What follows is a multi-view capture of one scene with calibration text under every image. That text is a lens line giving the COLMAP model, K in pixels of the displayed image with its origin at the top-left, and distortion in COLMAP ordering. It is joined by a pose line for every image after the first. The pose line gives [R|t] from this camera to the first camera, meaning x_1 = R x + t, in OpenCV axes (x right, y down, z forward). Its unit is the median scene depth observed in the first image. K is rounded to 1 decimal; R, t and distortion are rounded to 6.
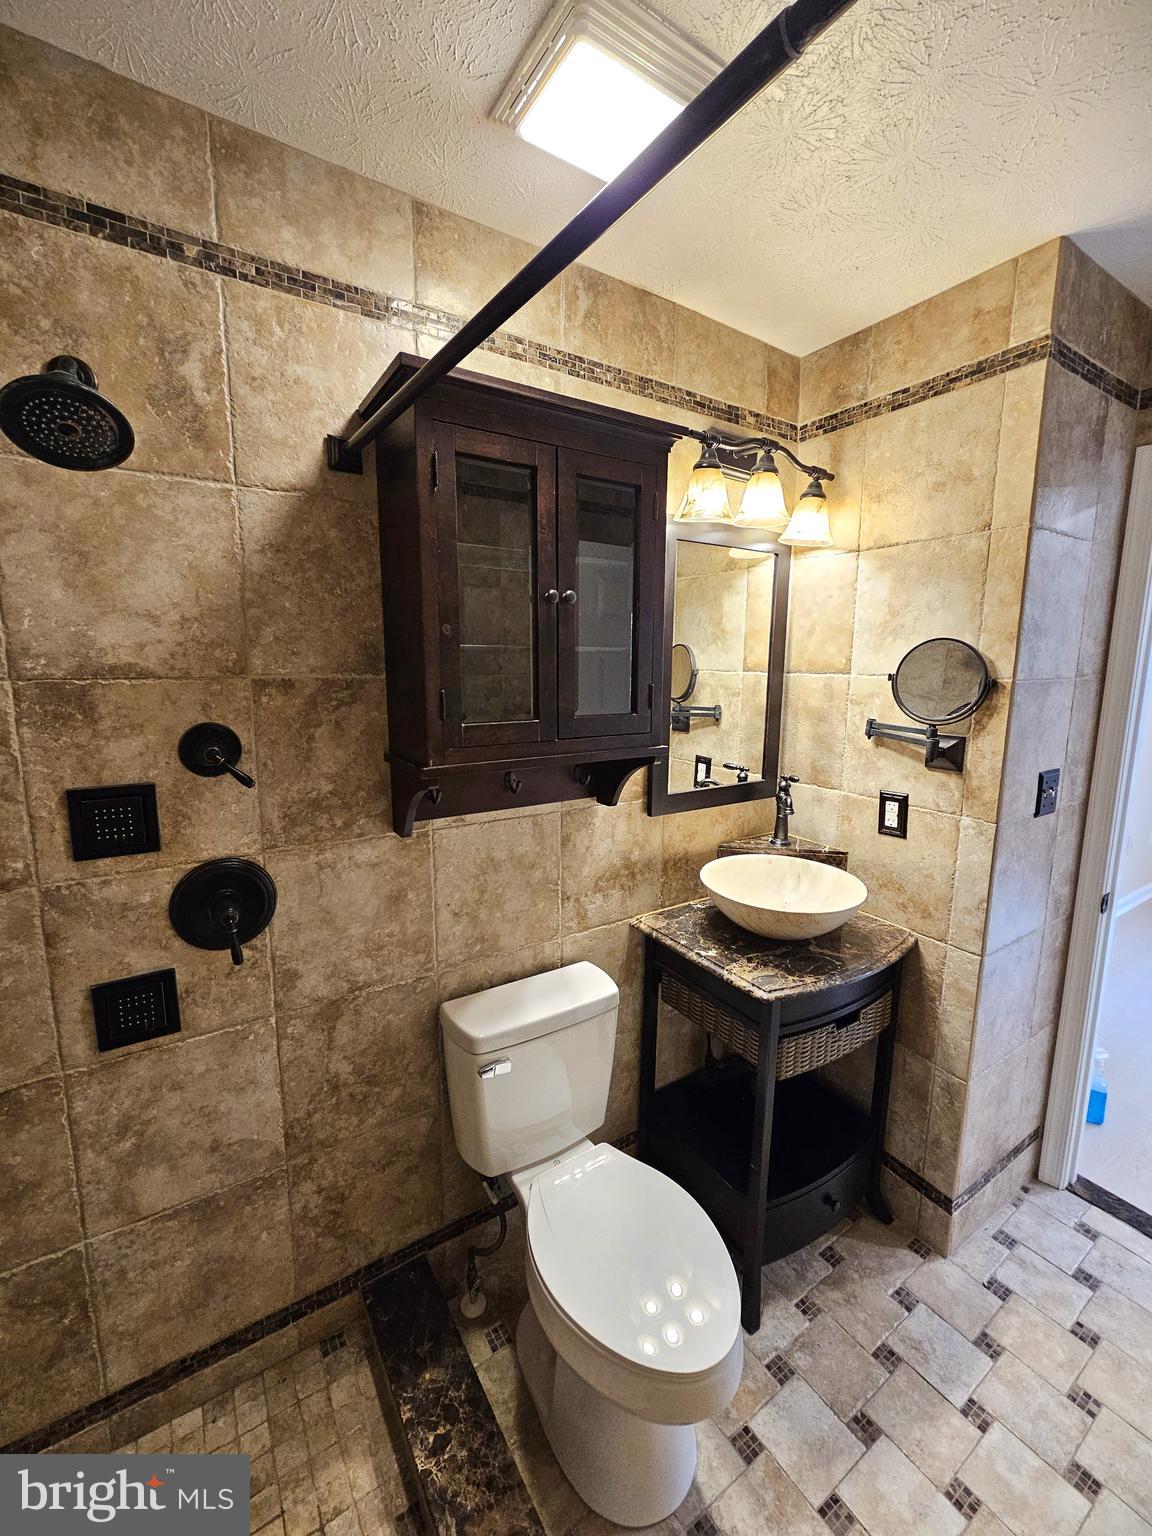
lens RADIAL K [[630.1, 0, 572.7], [0, 630.1, 762.6], [0, 0, 1]] dist [-0.003263, -0.000234]
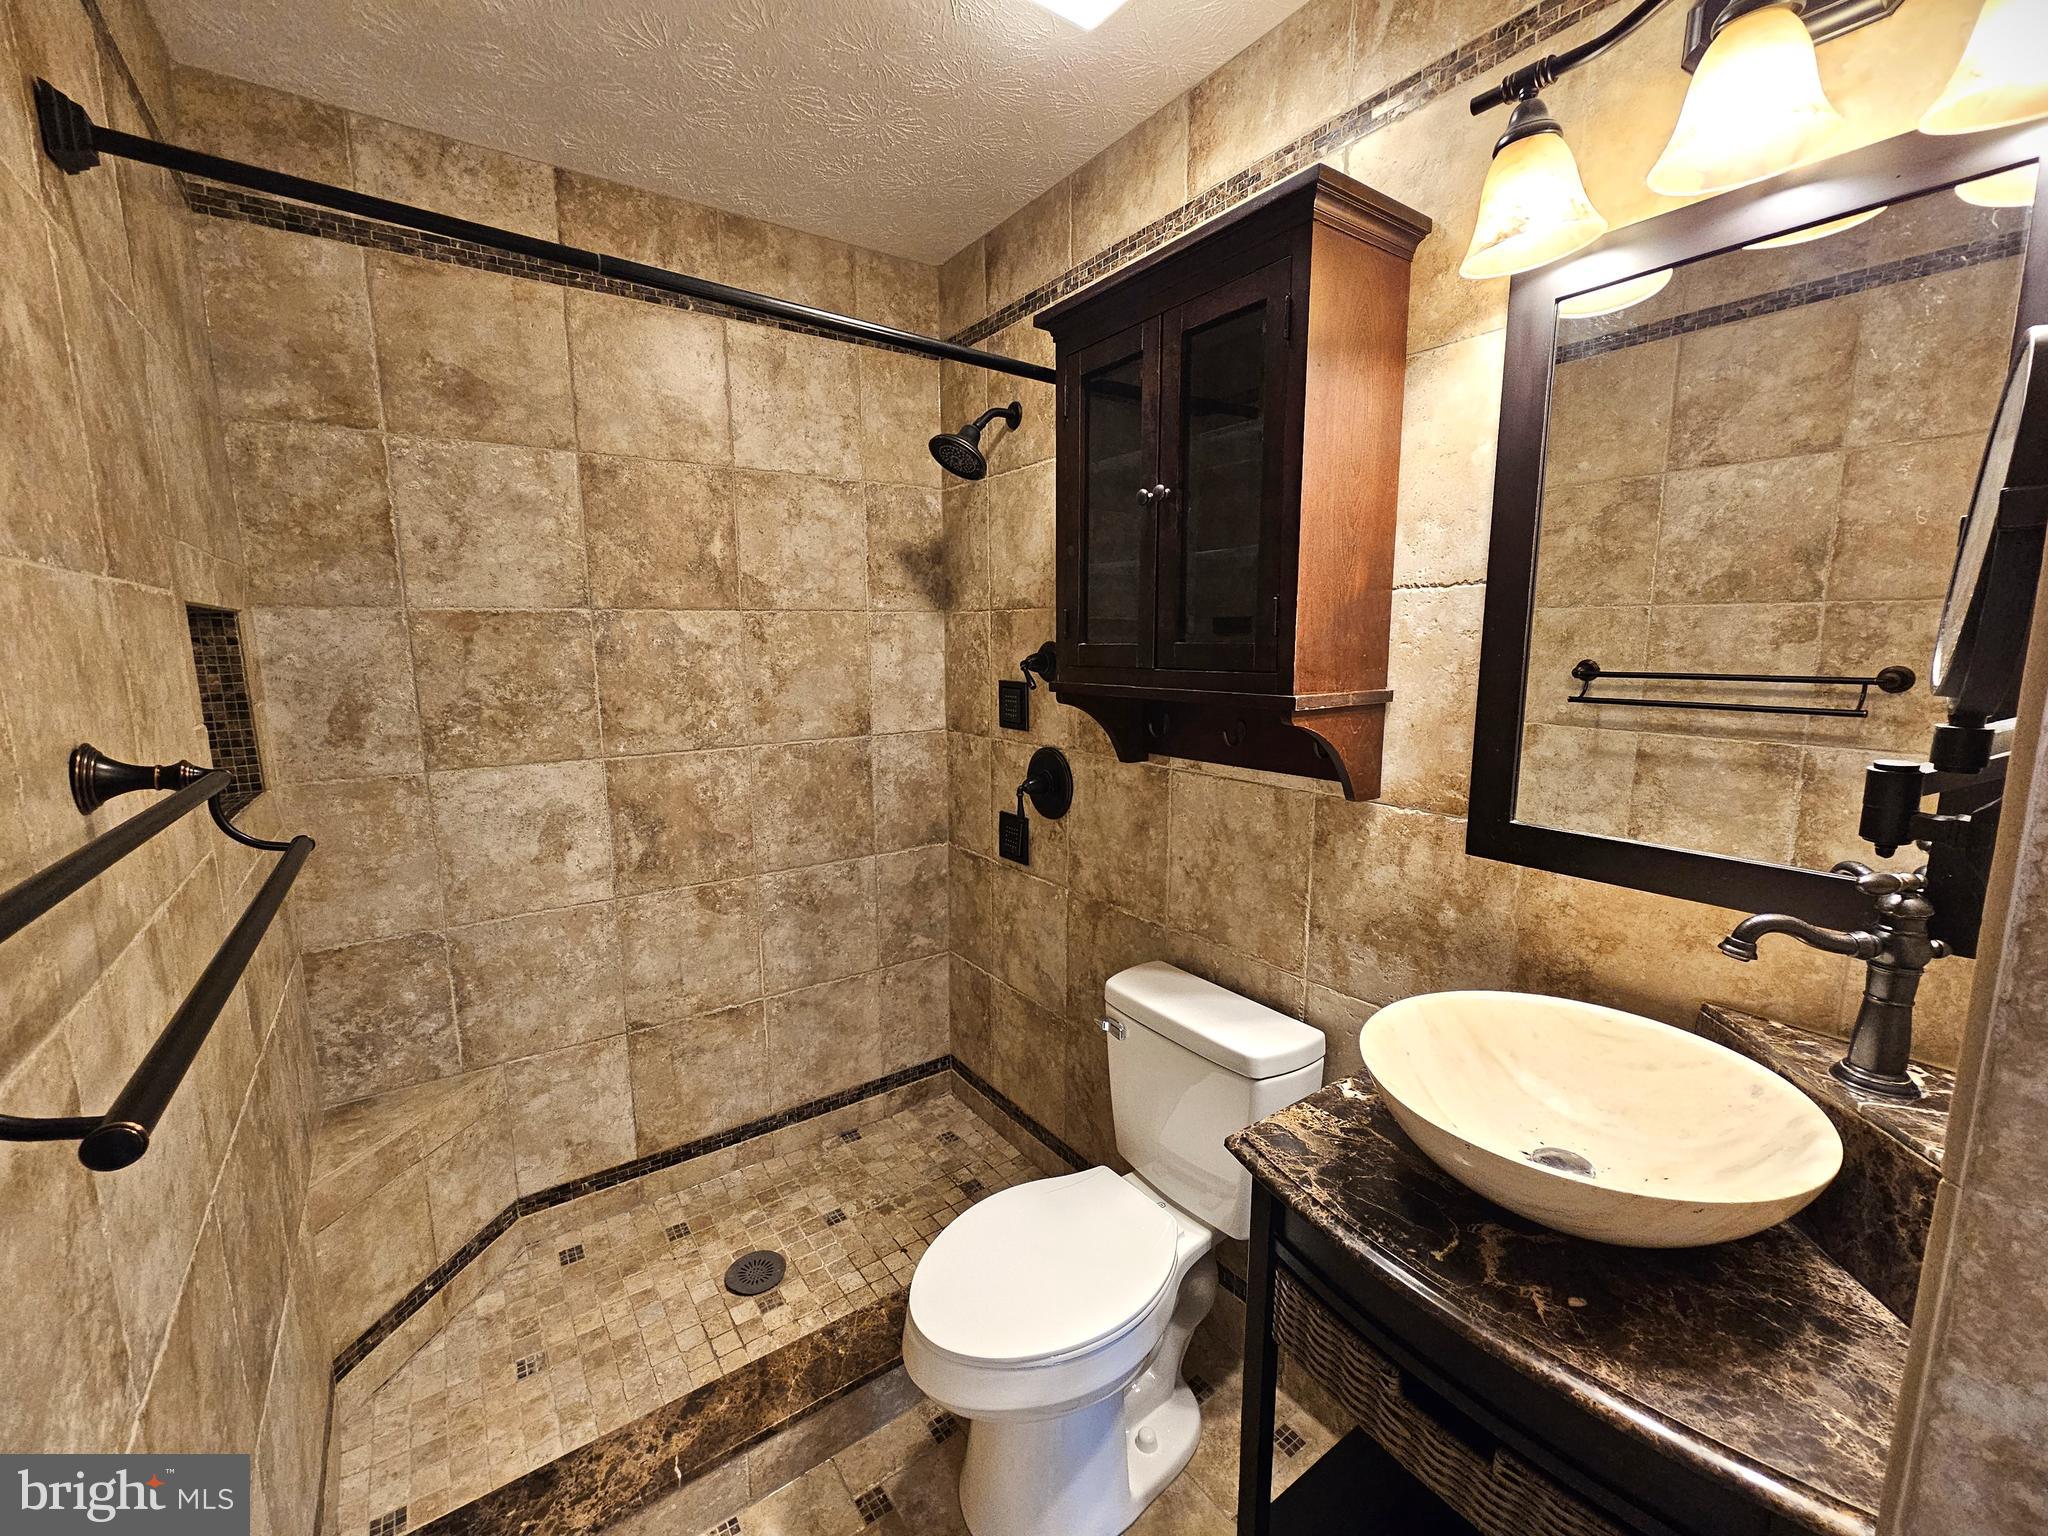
lens RADIAL K [[840.2, 0, 1015.0], [0, 840.2, 769.6], [0, 0, 1]] dist [-0.003263, -0.000234]
pose [[0.039400, 0.150130, -0.987881, 1.042180], [-0.150992, 0.978190, 0.142636, -0.035038], [0.987750, 0.143542, 0.061209, 0.742067]]
